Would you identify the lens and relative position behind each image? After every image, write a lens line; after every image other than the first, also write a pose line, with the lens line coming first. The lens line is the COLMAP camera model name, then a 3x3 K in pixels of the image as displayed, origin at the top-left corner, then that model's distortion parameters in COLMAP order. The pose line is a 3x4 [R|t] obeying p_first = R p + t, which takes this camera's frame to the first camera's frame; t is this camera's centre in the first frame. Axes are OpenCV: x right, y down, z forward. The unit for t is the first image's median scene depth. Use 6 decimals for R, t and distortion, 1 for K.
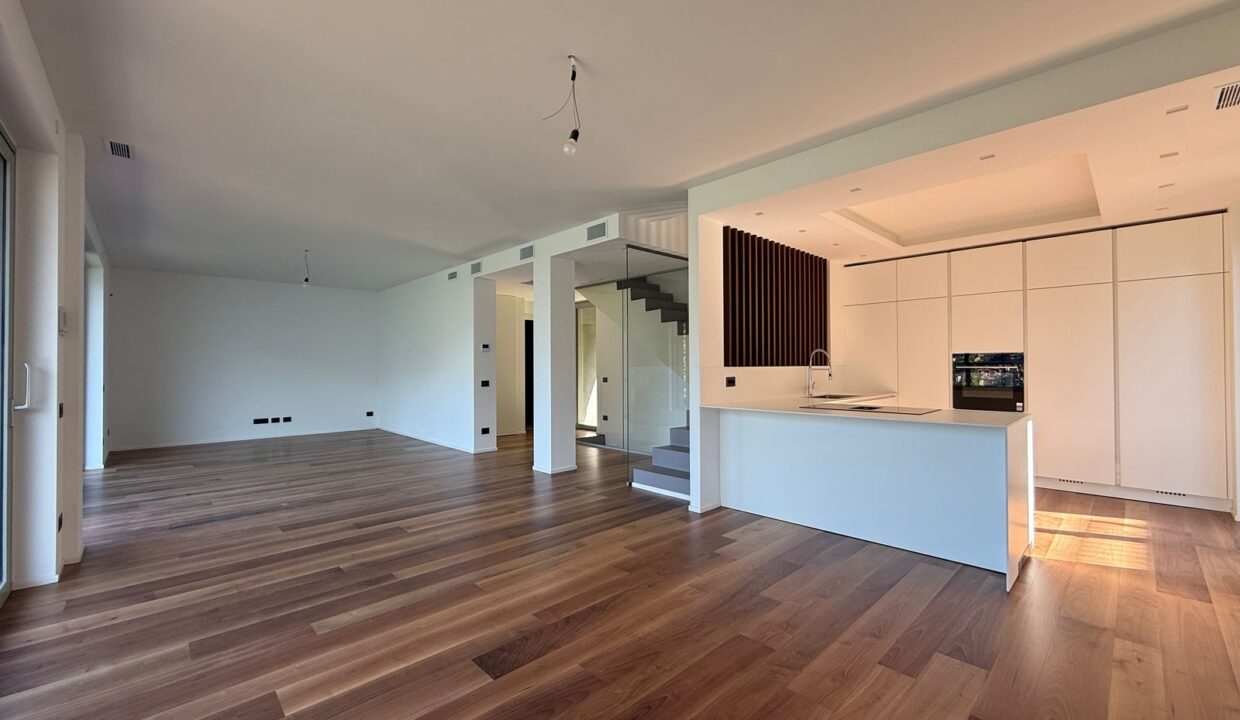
lens RADIAL K [[497.1, 0, 582.7], [0, 497.1, 363.4], [0, 0, 1]] dist [-0.000752, 0.000013]
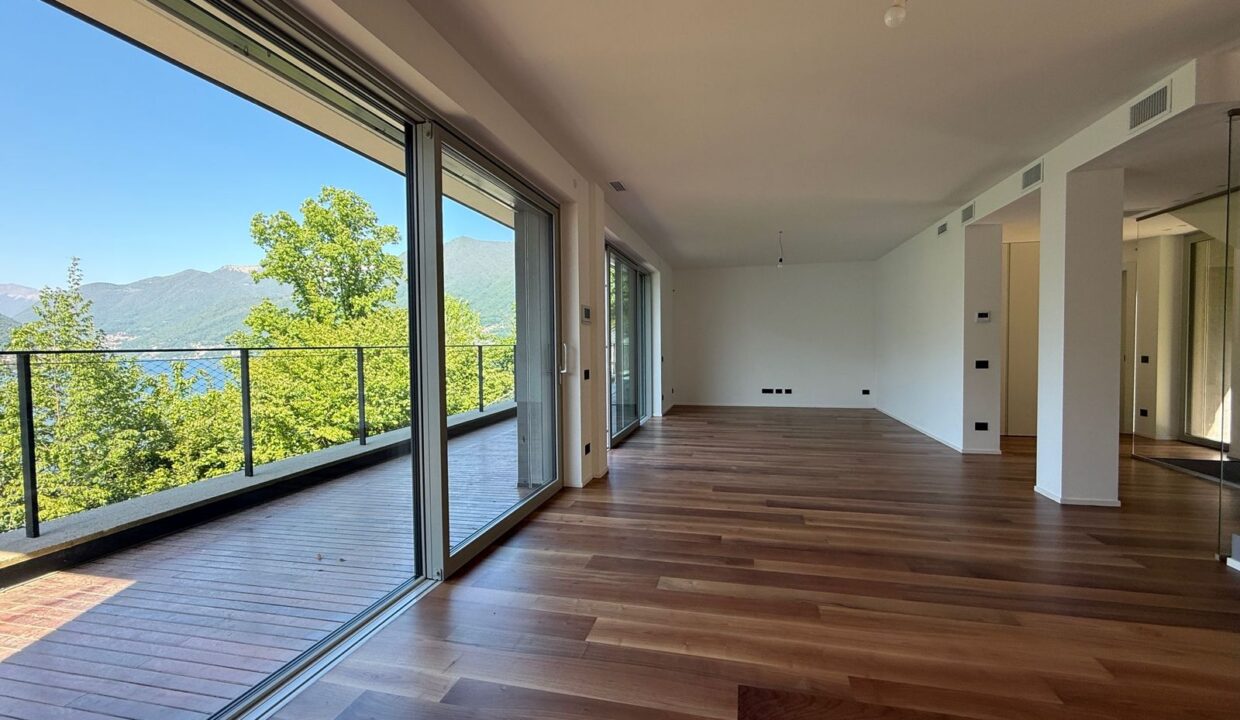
lens RADIAL K [[497.1, 0, 608.1], [0, 497.1, 357.4], [0, 0, 1]] dist [-0.000752, 0.000013]
pose [[0.569105, 0.018747, -0.822051, 0.197692], [0.013085, 0.999407, 0.031850, -0.002957], [0.822161, -0.028883, 0.568522, 0.191740]]
